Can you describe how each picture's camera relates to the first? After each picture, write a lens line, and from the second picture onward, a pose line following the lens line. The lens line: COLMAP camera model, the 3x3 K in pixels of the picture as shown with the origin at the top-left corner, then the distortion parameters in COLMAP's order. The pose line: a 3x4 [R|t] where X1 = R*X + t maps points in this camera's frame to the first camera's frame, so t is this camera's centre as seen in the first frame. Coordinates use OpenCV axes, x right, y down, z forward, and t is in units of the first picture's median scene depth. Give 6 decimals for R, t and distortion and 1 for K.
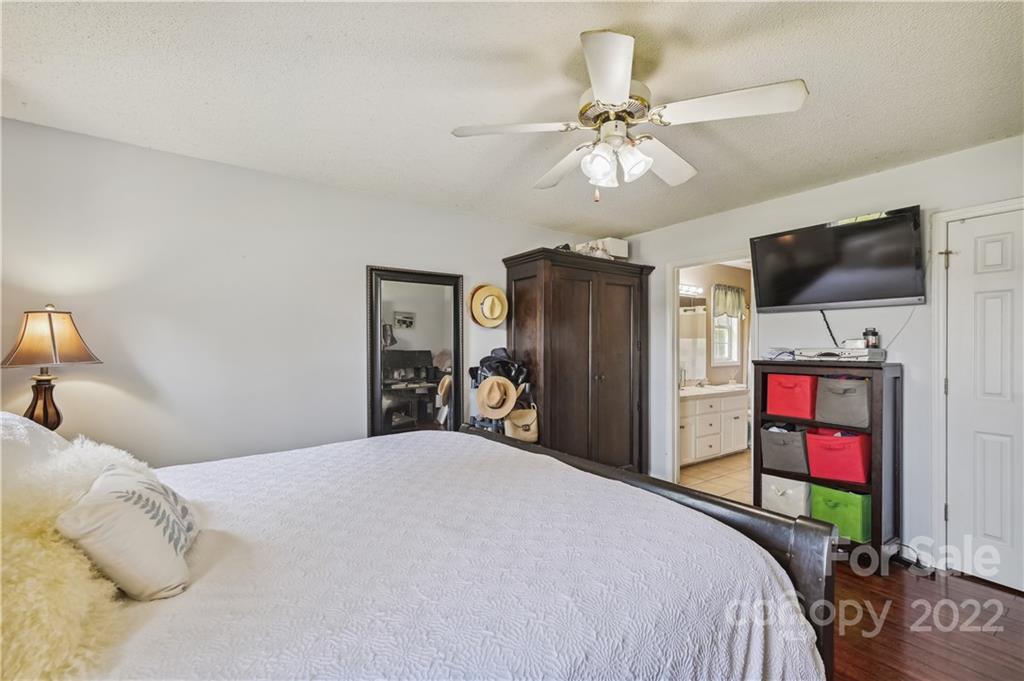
lens RADIAL K [[434.5, 0, 514.5], [0, 434.5, 344.3], [0, 0, 1]] dist [0.014417, -0.000265]
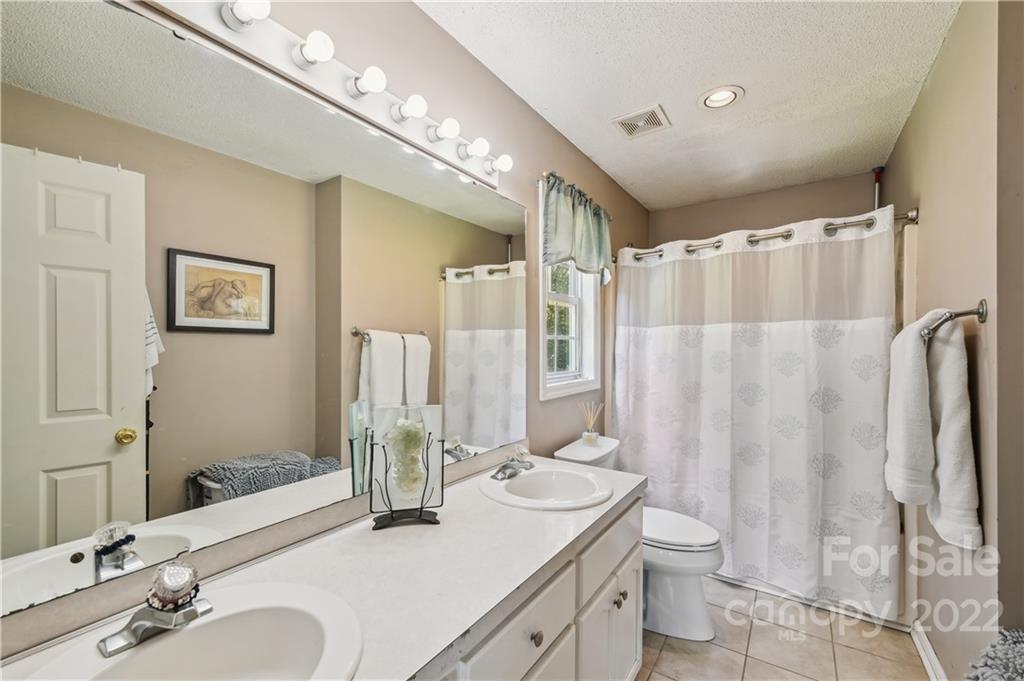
lens RADIAL K [[434.5, 0, 512.8], [0, 434.5, 344.6], [0, 0, 1]] dist [0.014417, -0.000265]
pose [[0.937065, -0.007659, 0.349072, 0.296817], [0.006646, 0.999970, 0.004099, 0.001190], [-0.349093, -0.001521, 0.937087, 0.652030]]
